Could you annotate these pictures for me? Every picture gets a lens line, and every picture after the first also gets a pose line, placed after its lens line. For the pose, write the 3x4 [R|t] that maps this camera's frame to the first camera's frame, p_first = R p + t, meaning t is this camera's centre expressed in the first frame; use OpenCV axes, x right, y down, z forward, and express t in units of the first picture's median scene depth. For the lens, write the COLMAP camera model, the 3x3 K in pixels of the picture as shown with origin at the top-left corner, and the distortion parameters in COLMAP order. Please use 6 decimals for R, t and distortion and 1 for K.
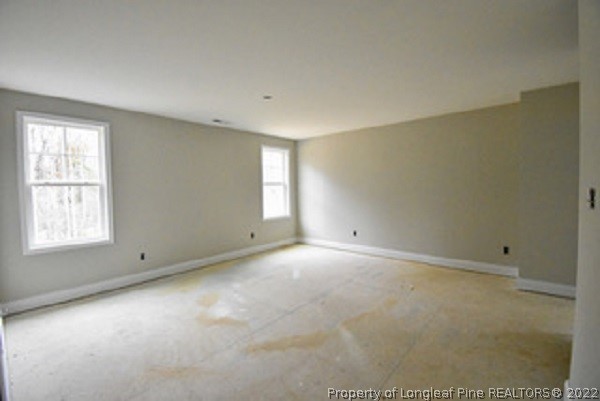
lens RADIAL K [[261.6, 0, 300.0], [0, 261.6, 200.5], [0, 0, 1]] dist [-0.000245, -0.000239]
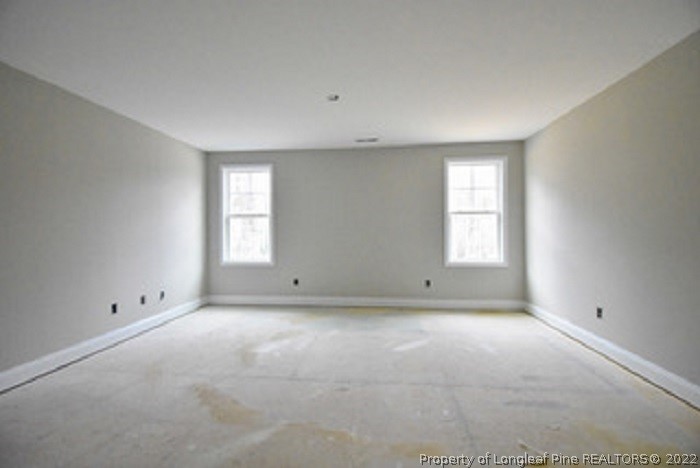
lens RADIAL K [[305.1, 0, 350.0], [0, 305.1, 234.0], [0, 0, 1]] dist [-0.000245, -0.000239]
pose [[0.587495, 0.028052, -0.808742, 0.519473], [-0.043054, 0.999067, 0.003378, 0.001653], [0.808082, 0.032835, 0.588154, 0.413145]]
